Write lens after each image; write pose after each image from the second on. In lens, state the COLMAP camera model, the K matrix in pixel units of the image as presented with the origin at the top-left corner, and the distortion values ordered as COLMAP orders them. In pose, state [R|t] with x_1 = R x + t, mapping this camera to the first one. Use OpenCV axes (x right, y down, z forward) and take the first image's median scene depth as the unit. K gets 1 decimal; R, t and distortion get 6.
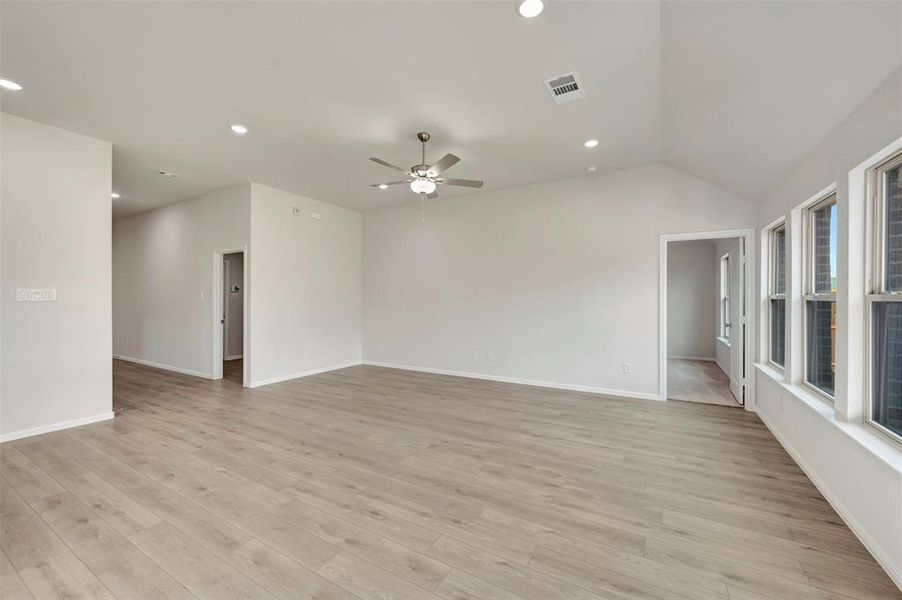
lens RADIAL K [[357.1, 0, 454.9], [0, 357.1, 298.4], [0, 0, 1]] dist [0.001270, -0.000272]
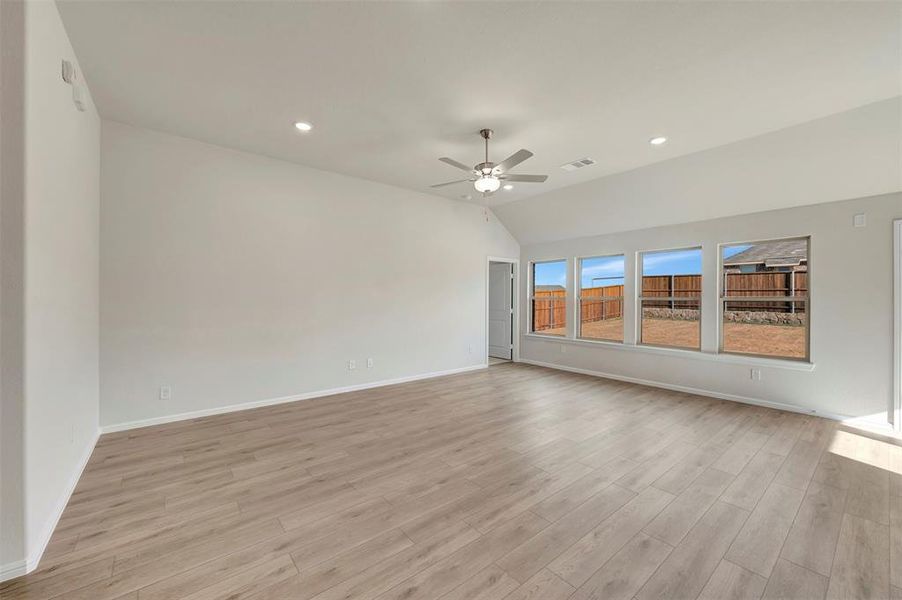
lens RADIAL K [[357.1, 0, 454.9], [0, 357.1, 298.4], [0, 0, 1]] dist [0.001270, -0.000272]
pose [[0.348922, 0.000893, 0.937151, -1.185423], [-0.002536, 0.999997, -0.000009, -0.000852], [-0.937148, -0.002373, 0.348923, 0.837276]]
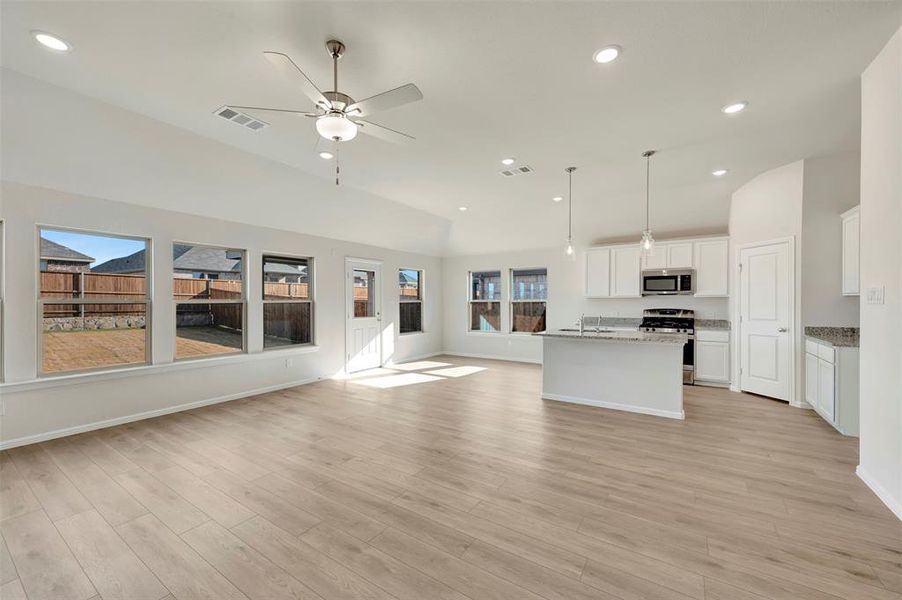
lens RADIAL K [[357.1, 0, 454.9], [0, 357.1, 298.4], [0, 0, 1]] dist [0.001270, -0.000272]
pose [[-0.998890, 0.004024, 0.046925, -0.378640], [0.003756, 0.999976, -0.005788, -0.003295], [-0.046948, -0.005605, -0.998882, 1.859578]]
